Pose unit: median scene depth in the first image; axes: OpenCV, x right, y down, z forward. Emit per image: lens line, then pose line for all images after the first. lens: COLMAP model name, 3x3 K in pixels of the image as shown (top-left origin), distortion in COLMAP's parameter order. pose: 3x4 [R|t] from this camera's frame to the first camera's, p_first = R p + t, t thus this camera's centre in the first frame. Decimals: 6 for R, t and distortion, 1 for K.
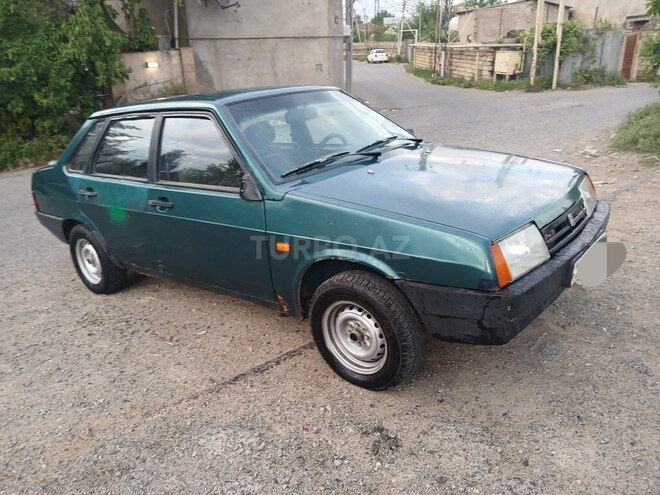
lens RADIAL K [[532.2, 0, 323.0], [0, 532.2, 247.8], [0, 0, 1]] dist [0.008191, -0.012814]
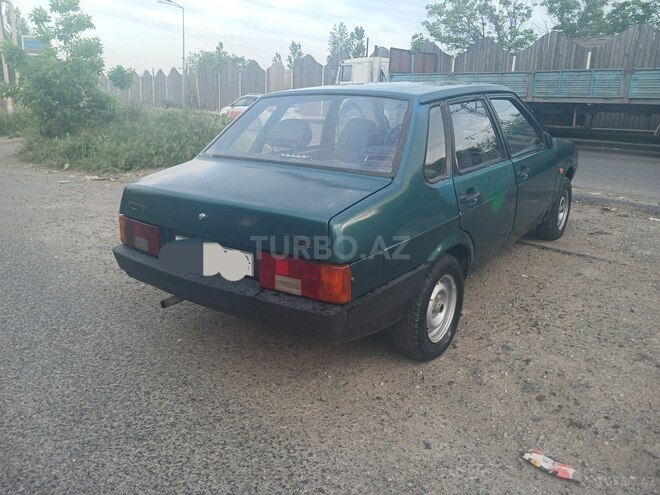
lens RADIAL K [[532.2, 0, 324.7], [0, 532.2, 225.6], [0, 0, 1]] dist [0.008191, -0.012814]
pose [[-0.052450, -0.176441, 0.982913, -0.319587], [0.329373, 0.926133, 0.183825, -0.073540], [-0.942742, 0.333386, 0.009539, 0.322584]]
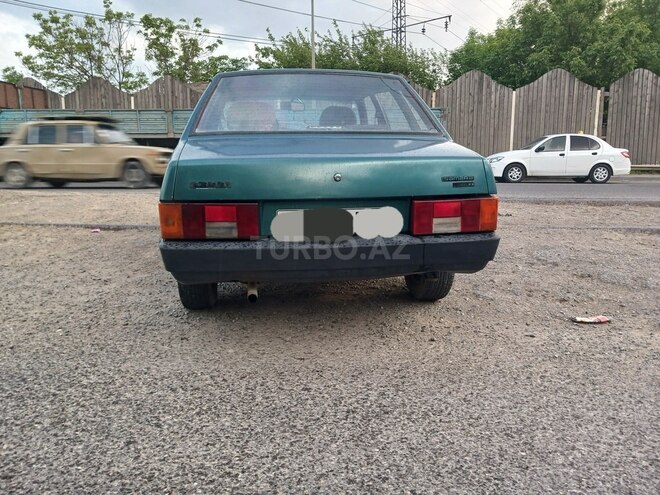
lens RADIAL K [[532.2, 0, 328.4], [0, 532.2, 249.0], [0, 0, 1]] dist [0.008191, -0.012814]
pose [[-0.743427, -0.059018, 0.666208, -0.252608], [0.270241, 0.884658, 0.379934, -0.100589], [-0.611789, 0.462490, -0.641730, 0.478298]]
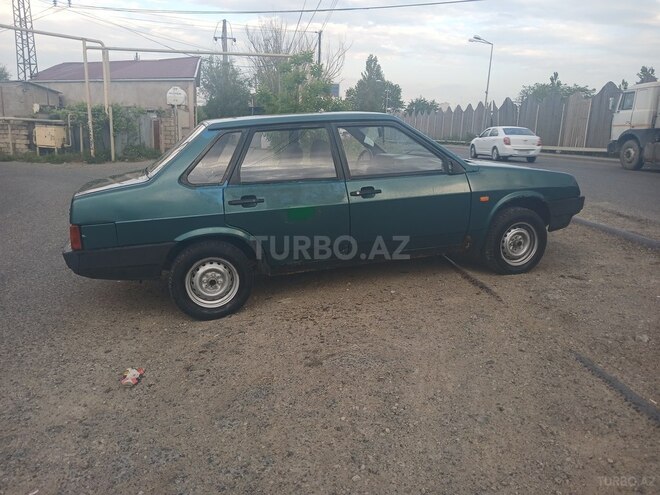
lens RADIAL K [[532.2, 0, 328.3], [0, 532.2, 241.4], [0, 0, 1]] dist [0.008191, -0.012814]
pose [[0.547410, -0.113670, 0.829109, -0.316307], [0.250479, 0.967569, -0.032724, 0.010578], [-0.798500, 0.225588, 0.558129, 0.092173]]
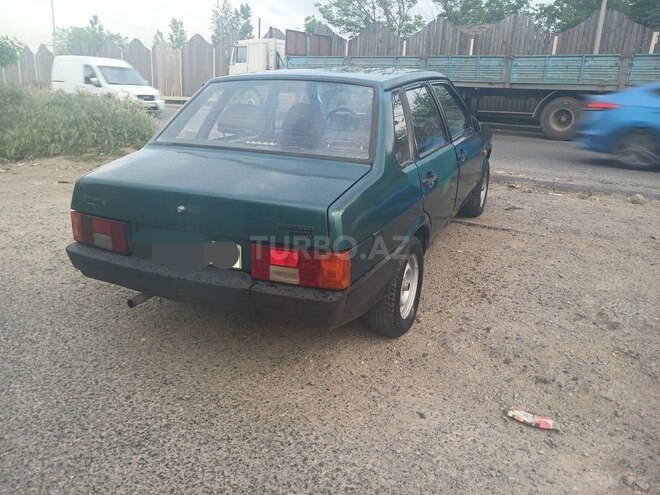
lens RADIAL K [[532.2, 0, 328.5], [0, 532.2, 231.9], [0, 0, 1]] dist [0.008191, -0.012814]
pose [[-0.264901, -0.210503, 0.941019, -0.316030], [0.321540, 0.900746, 0.292009, -0.085055], [-0.909087, 0.379929, -0.170923, 0.350702]]
